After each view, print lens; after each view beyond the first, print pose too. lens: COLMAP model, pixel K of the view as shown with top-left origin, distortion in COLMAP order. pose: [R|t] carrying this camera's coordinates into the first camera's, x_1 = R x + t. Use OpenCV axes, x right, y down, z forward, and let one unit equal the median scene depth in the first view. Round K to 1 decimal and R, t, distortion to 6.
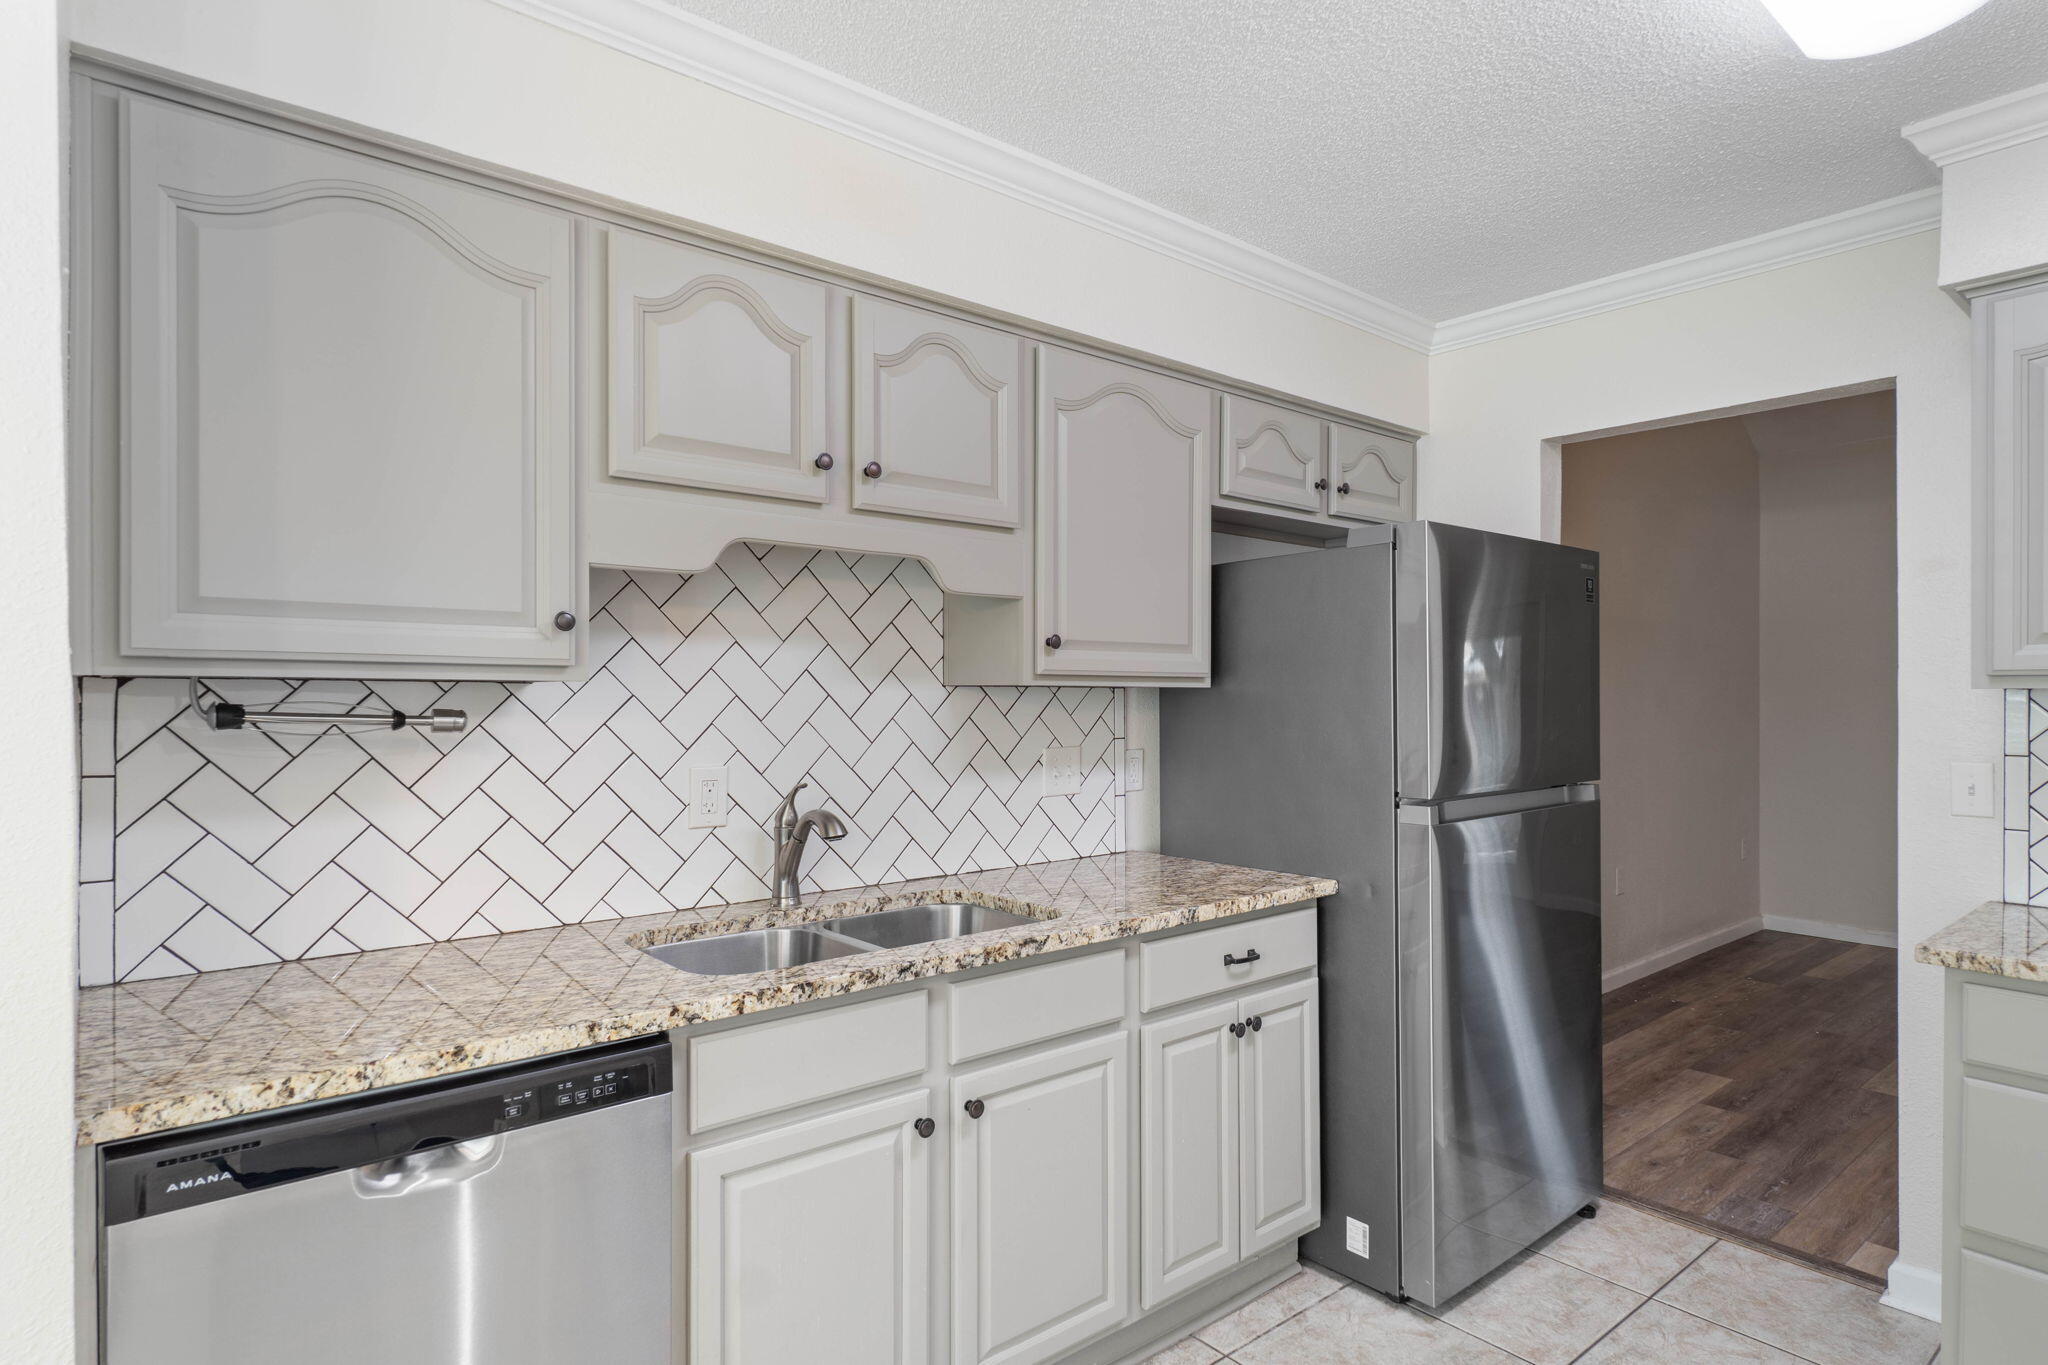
lens RADIAL K [[1095.7, 0, 1036.1], [0, 1095.7, 696.4], [0, 0, 1]] dist [-0.002983, 0.001115]
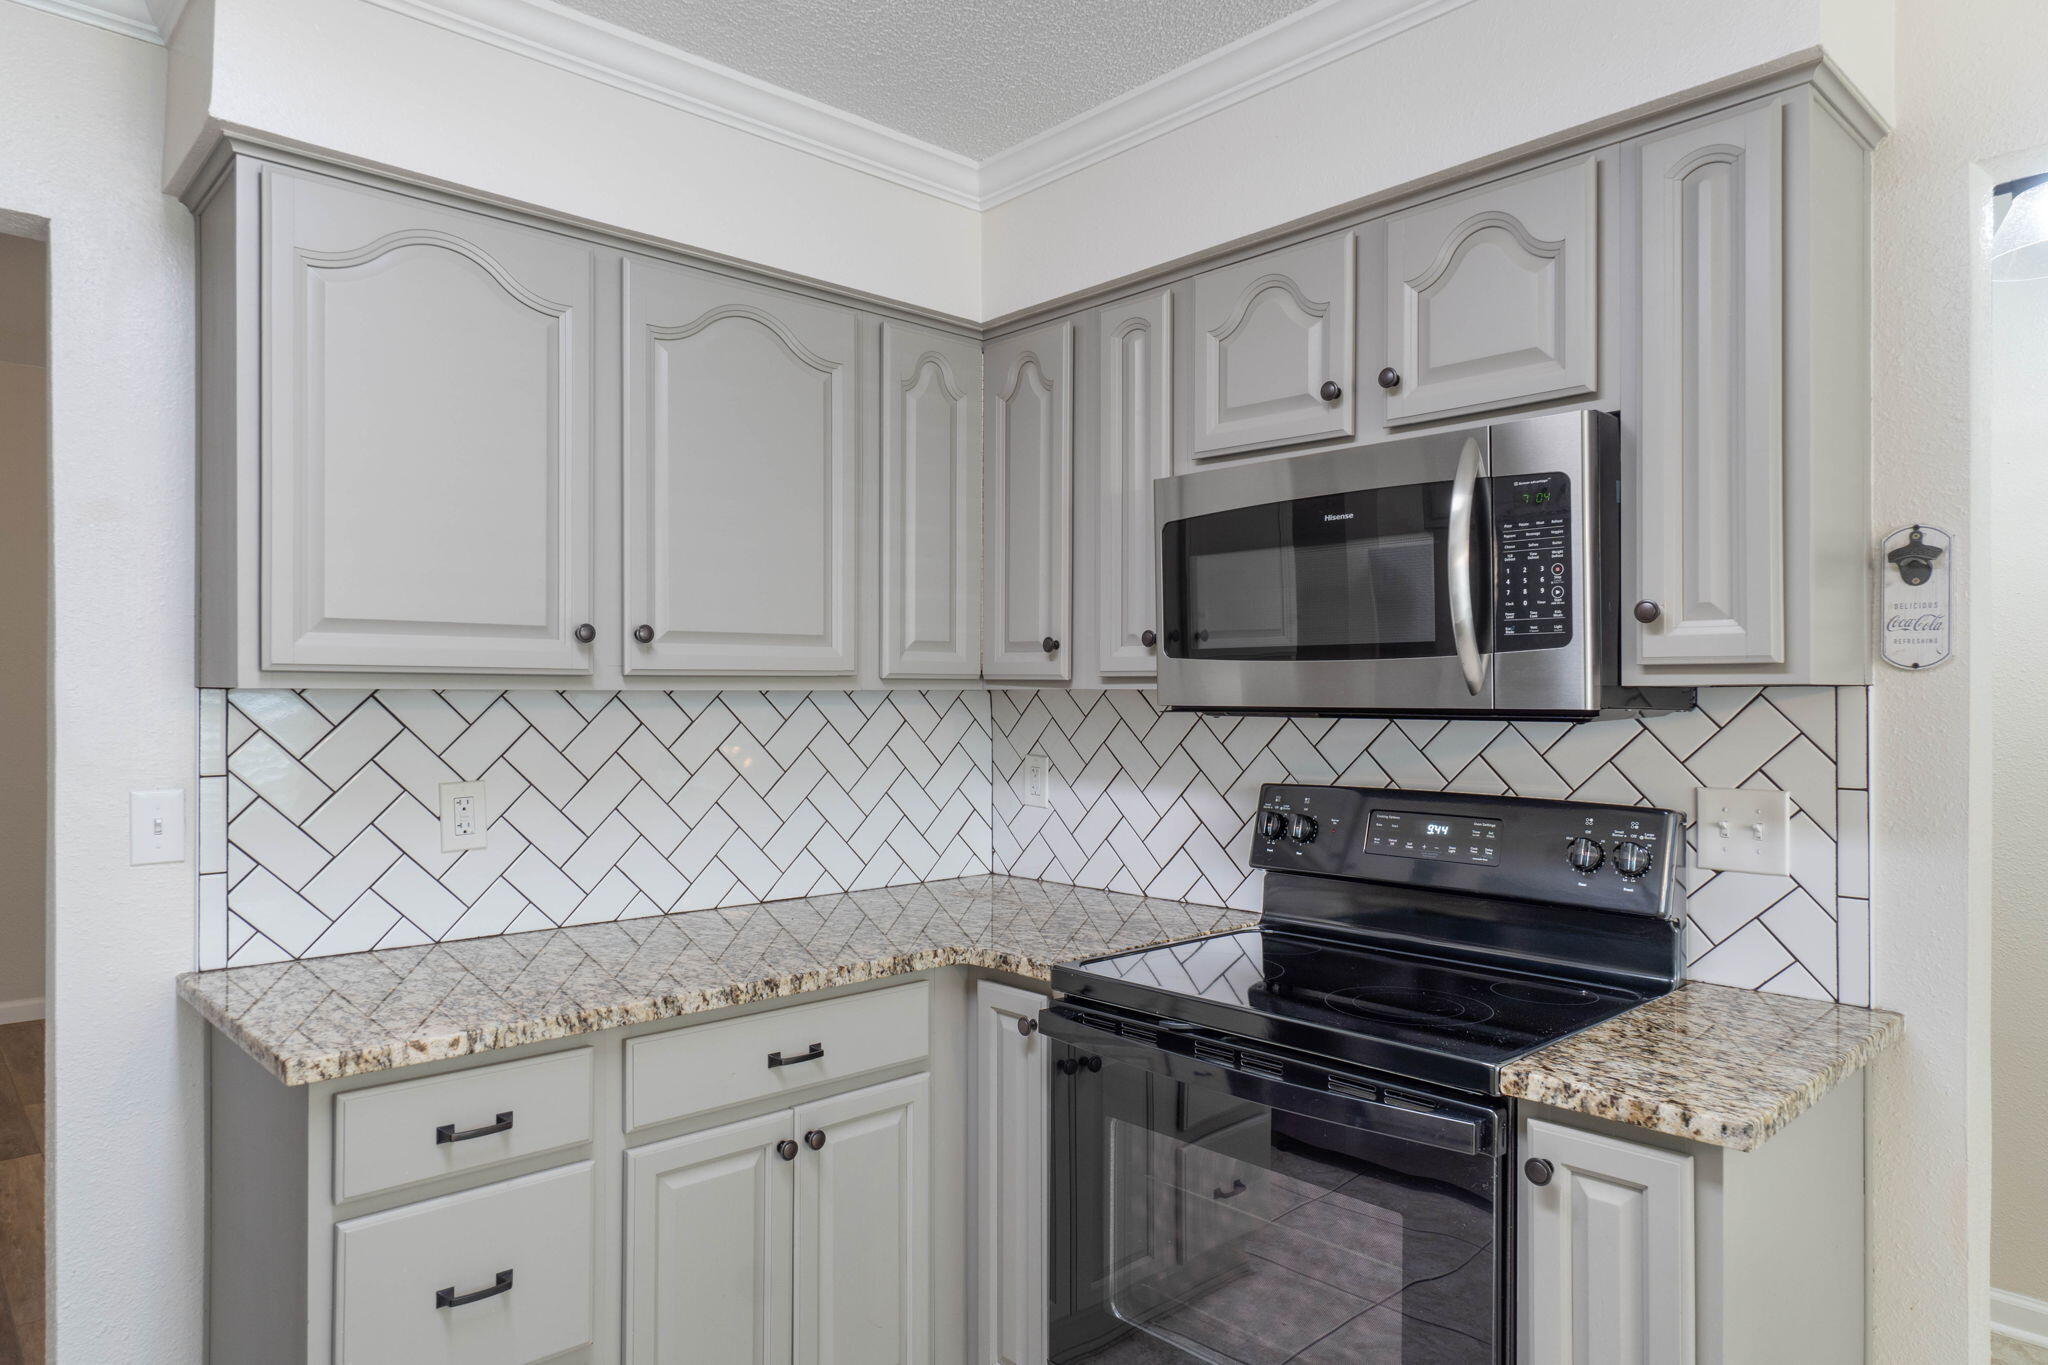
lens RADIAL K [[1247.7, 0, 1021.6], [0, 1247.7, 682.5], [0, 0, 1]] dist [-0.005780, -0.002302]
pose [[-0.048719, 0.008754, 0.998774, 0.001258], [0.001002, 0.999962, -0.008716, -0.002925], [-0.998812, 0.000576, -0.048726, 0.479673]]
